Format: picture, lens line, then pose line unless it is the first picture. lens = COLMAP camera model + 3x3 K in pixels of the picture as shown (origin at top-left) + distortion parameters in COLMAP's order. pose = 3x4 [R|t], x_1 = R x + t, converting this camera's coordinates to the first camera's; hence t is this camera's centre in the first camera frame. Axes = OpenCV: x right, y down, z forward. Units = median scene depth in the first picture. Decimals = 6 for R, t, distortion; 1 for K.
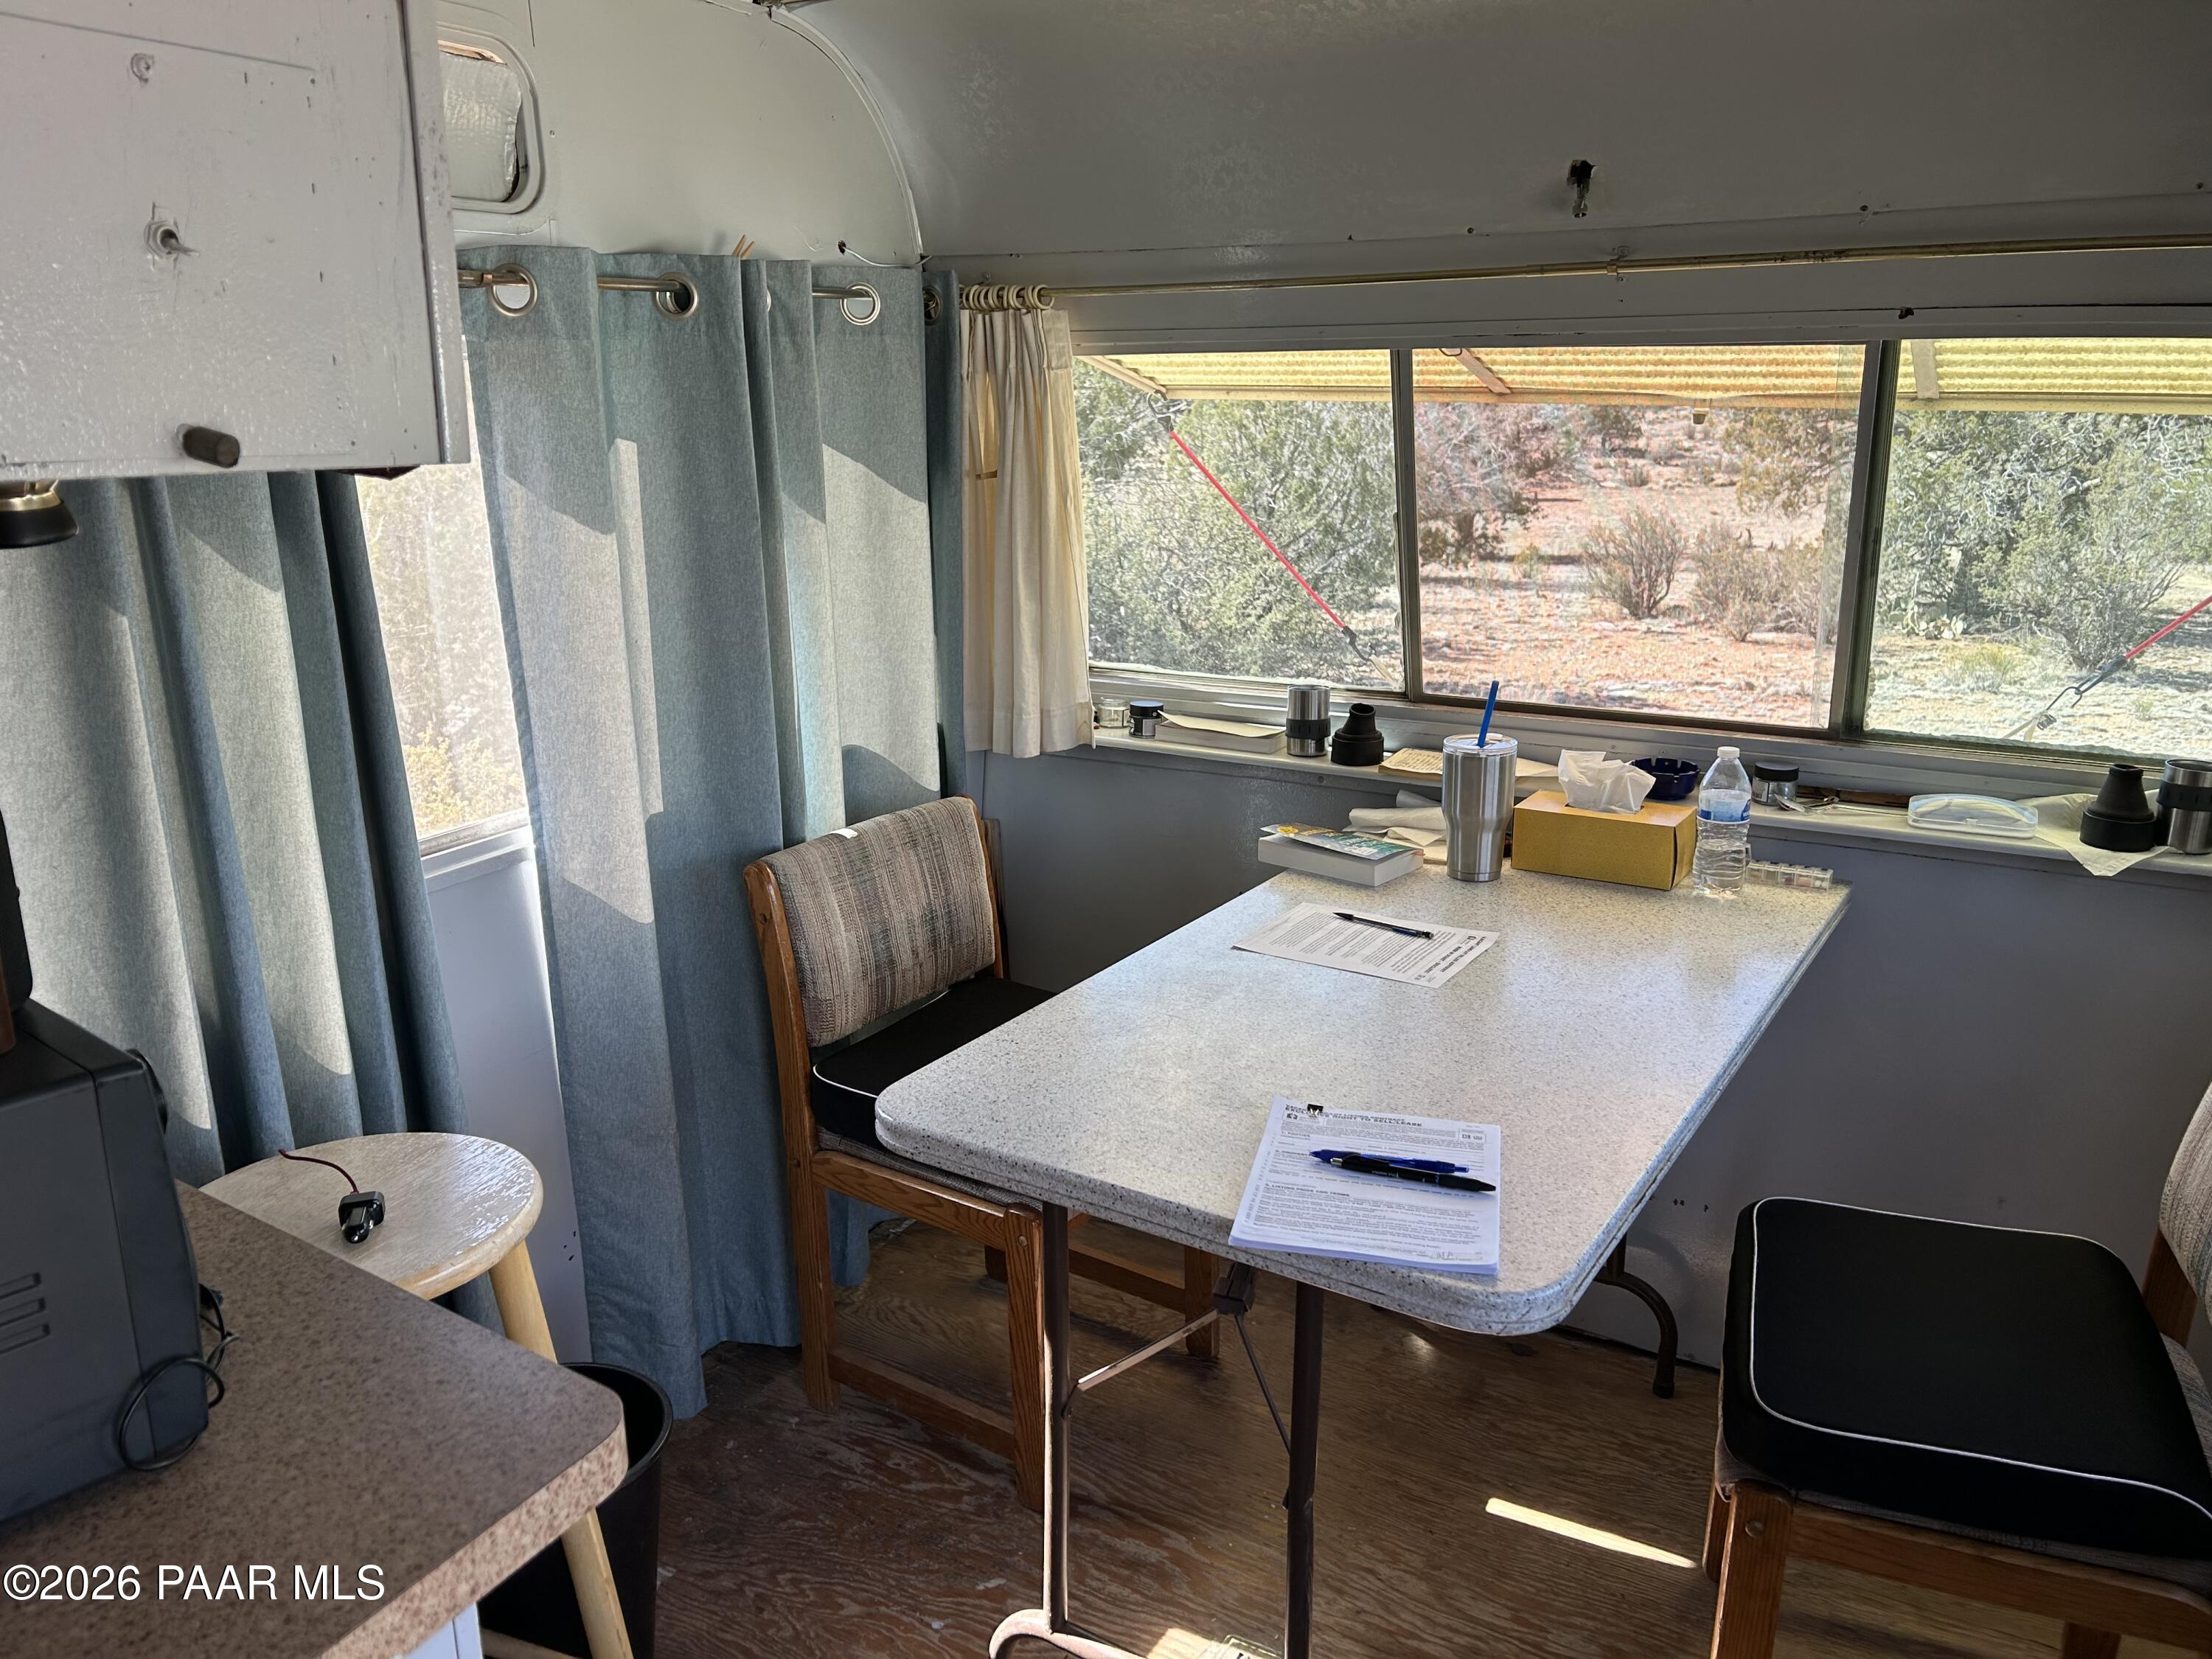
lens RADIAL K [[1660.5, 0, 1086.6], [0, 1660.5, 847.3], [0, 0, 1]] dist [0.042708, -0.054954]
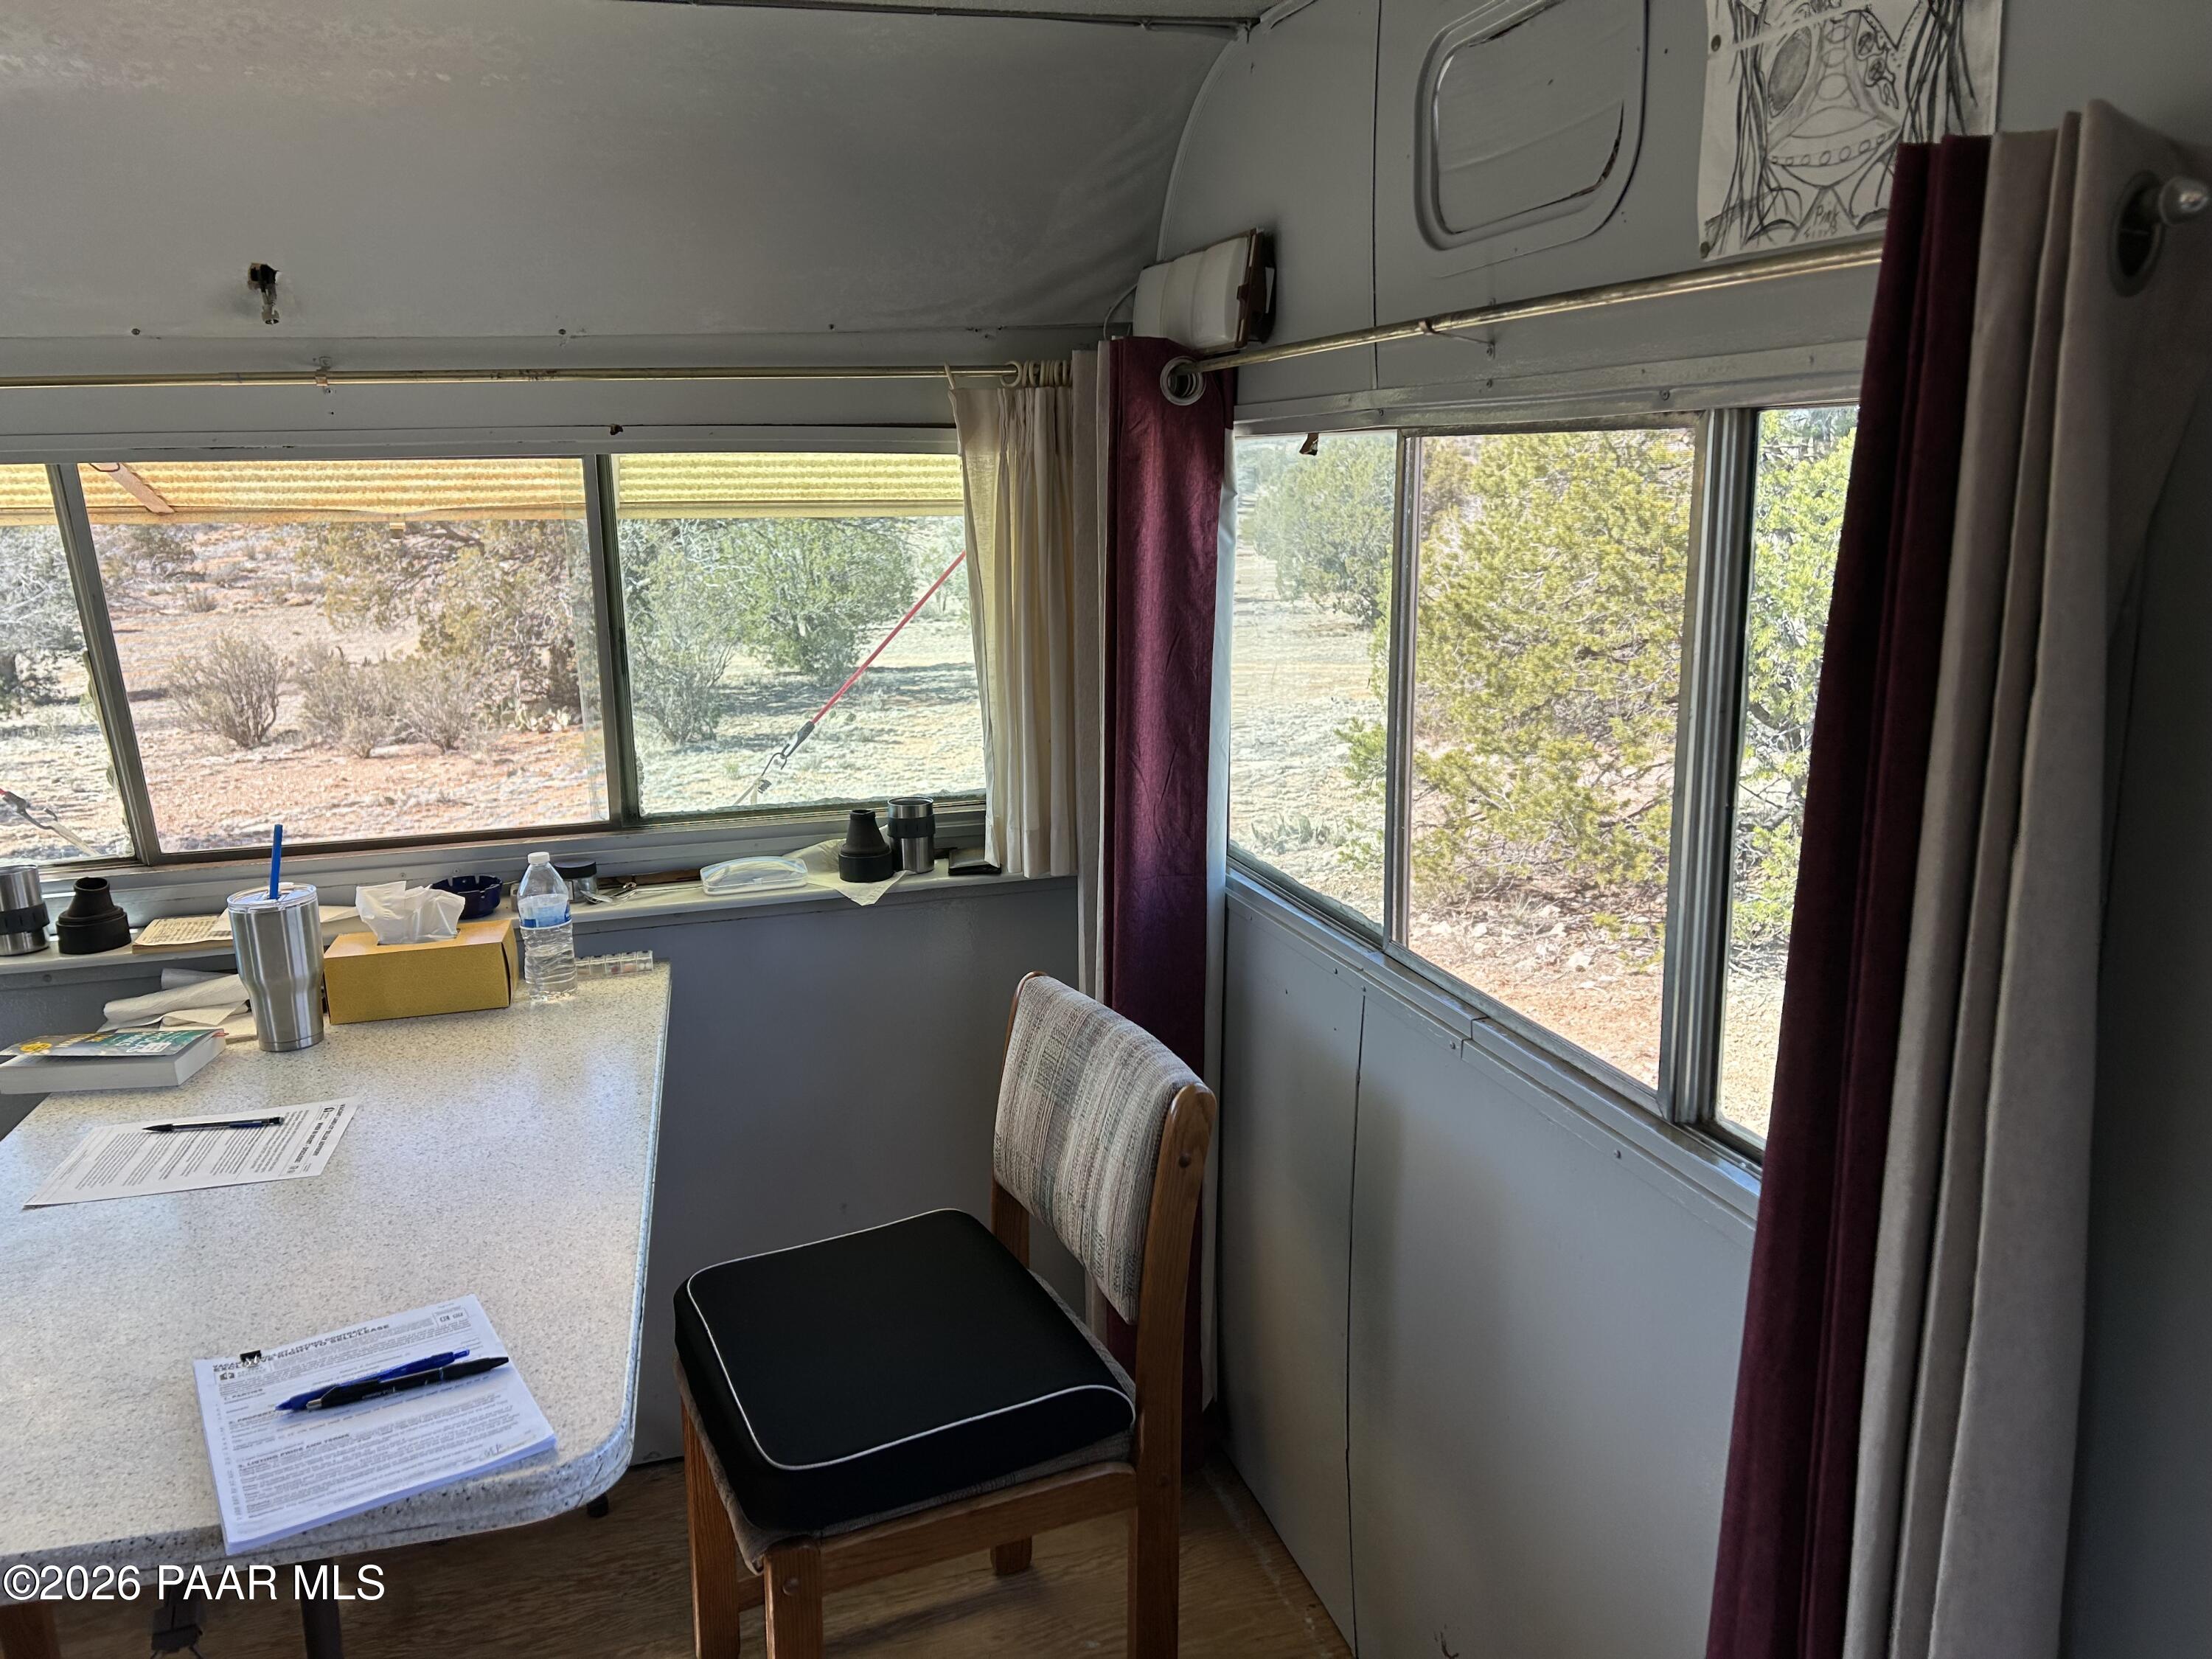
lens RADIAL K [[1660.5, 0, 1101.2], [0, 1660.5, 831.0], [0, 0, 1]] dist [0.042708, -0.054954]
pose [[0.684028, -0.161701, 0.711307, -0.088250], [0.215067, 0.976482, 0.015163, -0.014237], [-0.697030, 0.142607, 0.702718, 0.056240]]
